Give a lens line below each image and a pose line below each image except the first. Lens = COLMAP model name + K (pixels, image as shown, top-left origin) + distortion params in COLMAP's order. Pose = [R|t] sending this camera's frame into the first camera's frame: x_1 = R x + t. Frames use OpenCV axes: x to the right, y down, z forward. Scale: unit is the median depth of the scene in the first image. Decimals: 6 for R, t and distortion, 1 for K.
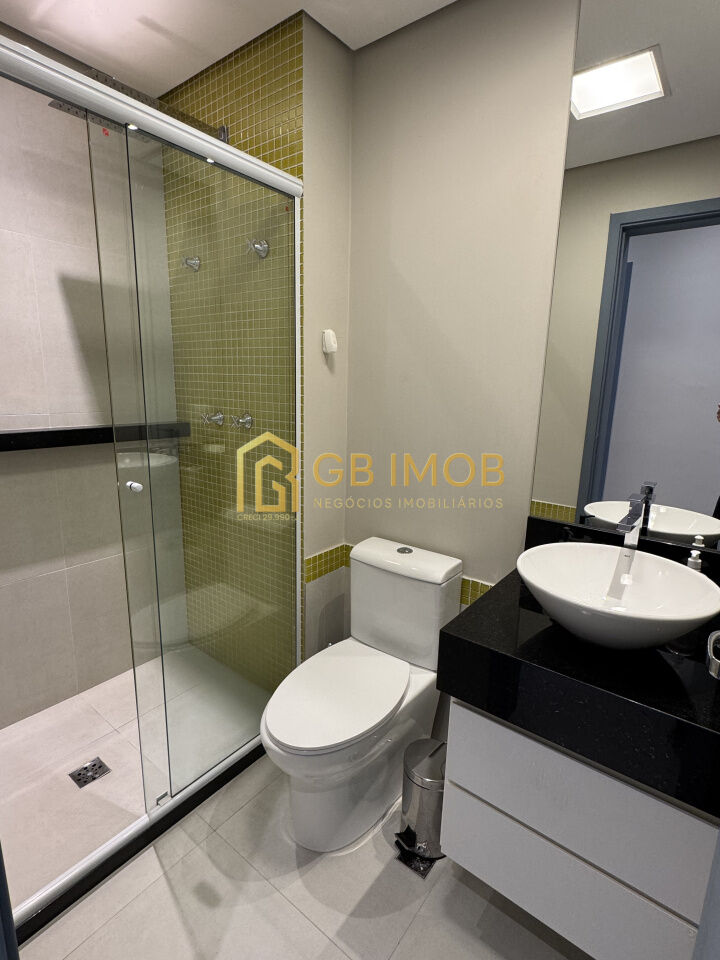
lens RADIAL K [[477.8, 0, 362.4], [0, 477.8, 478.0], [0, 0, 1]] dist [-0.001593, -0.000666]
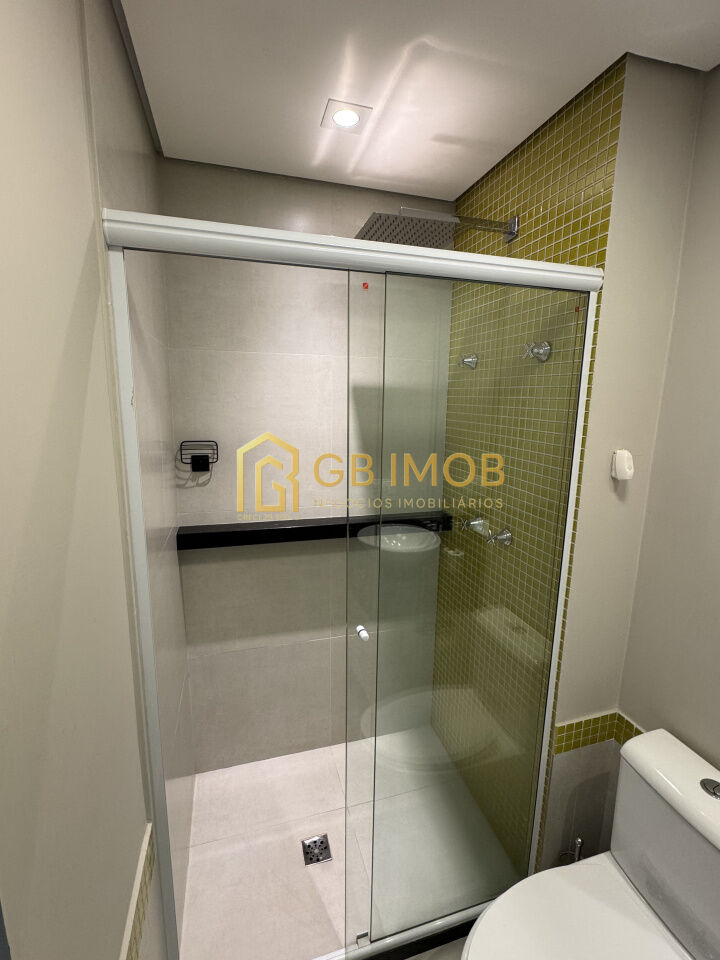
lens RADIAL K [[438.2, 0, 361.4], [0, 438.2, 480.5], [0, 0, 1]] dist [-0.003924, -0.000657]
pose [[0.811366, 0.096065, -0.576590, -0.001809], [-0.114705, 0.993391, 0.004097, -0.214774], [0.573173, 0.062814, 0.817023, 0.192786]]
